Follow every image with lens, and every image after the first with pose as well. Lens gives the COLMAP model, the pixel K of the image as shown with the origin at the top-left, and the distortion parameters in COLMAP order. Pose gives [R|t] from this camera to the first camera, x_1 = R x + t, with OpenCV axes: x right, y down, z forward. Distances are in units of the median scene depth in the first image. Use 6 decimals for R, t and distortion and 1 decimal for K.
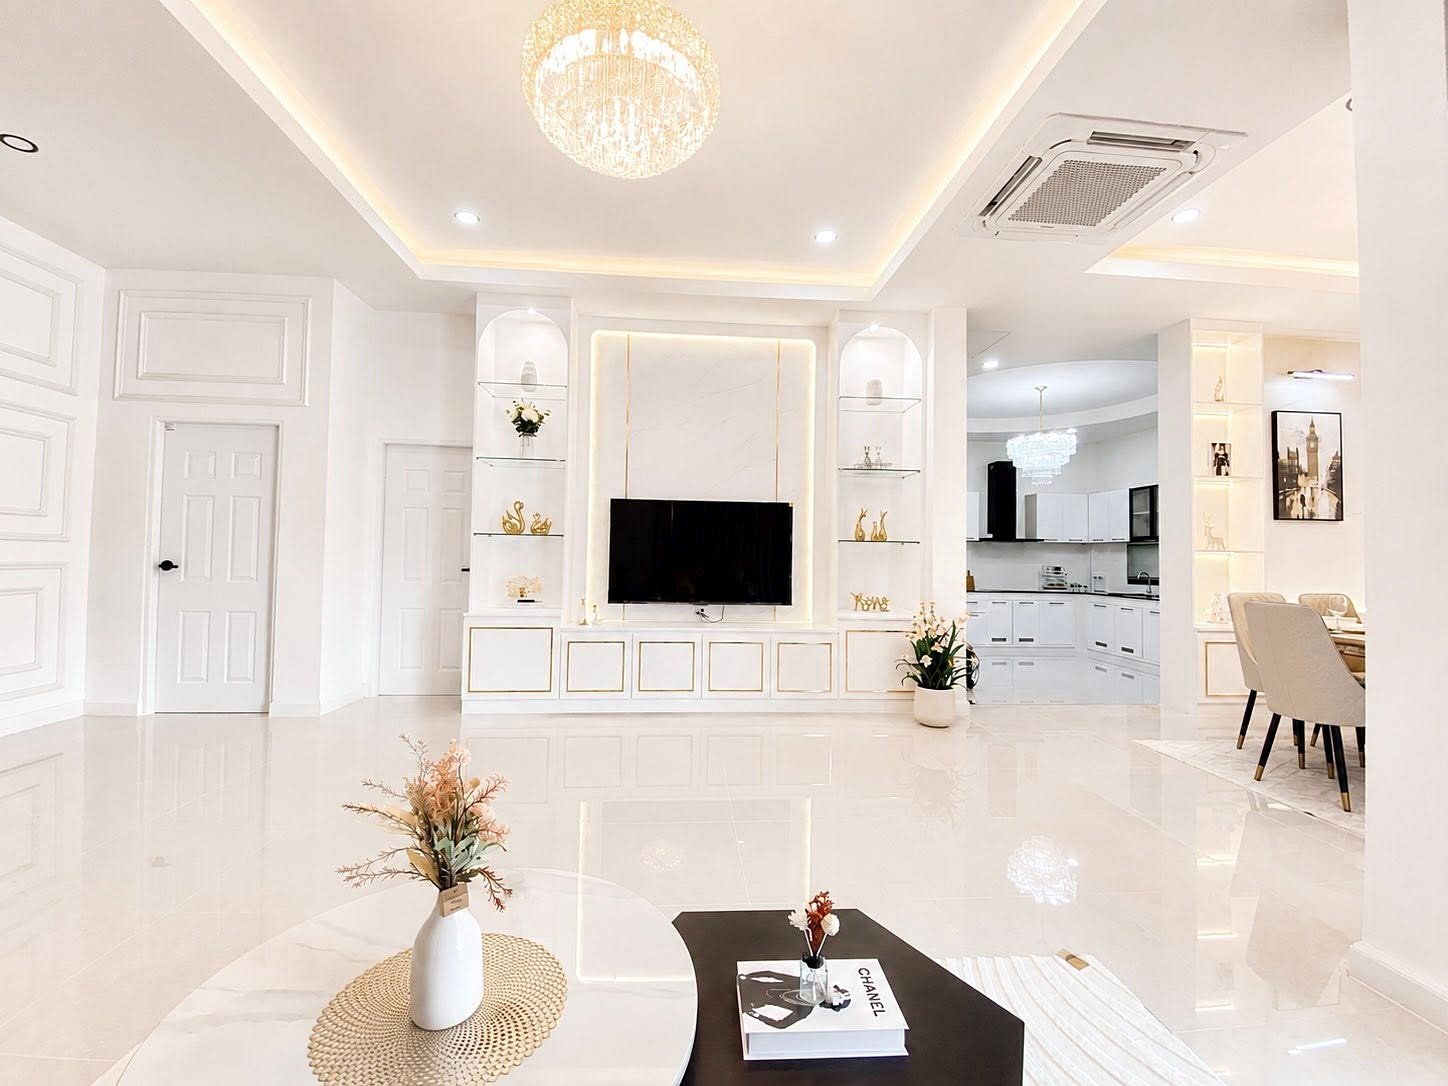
lens RADIAL K [[603.9, 0, 740.0], [0, 603.9, 542.3], [0, 0, 1]] dist [0.033781, -0.026931]
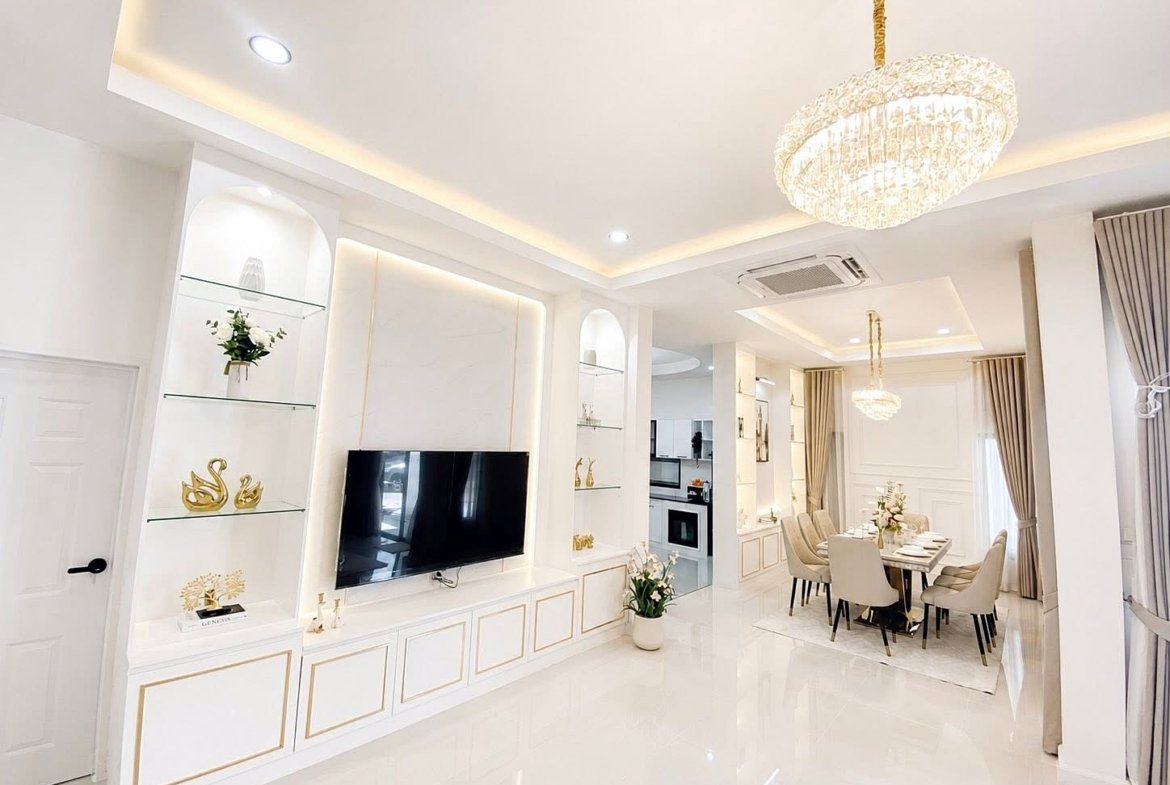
lens RADIAL K [[479.1, 0, 594.4], [0, 479.1, 380.3], [0, 0, 1]] dist [-0.000518, -0.000168]
pose [[0.728895, 0.100405, 0.677222, -0.415077], [-0.046652, 0.994172, -0.097185, -0.117509], [-0.683034, 0.039244, 0.729332, 0.315446]]
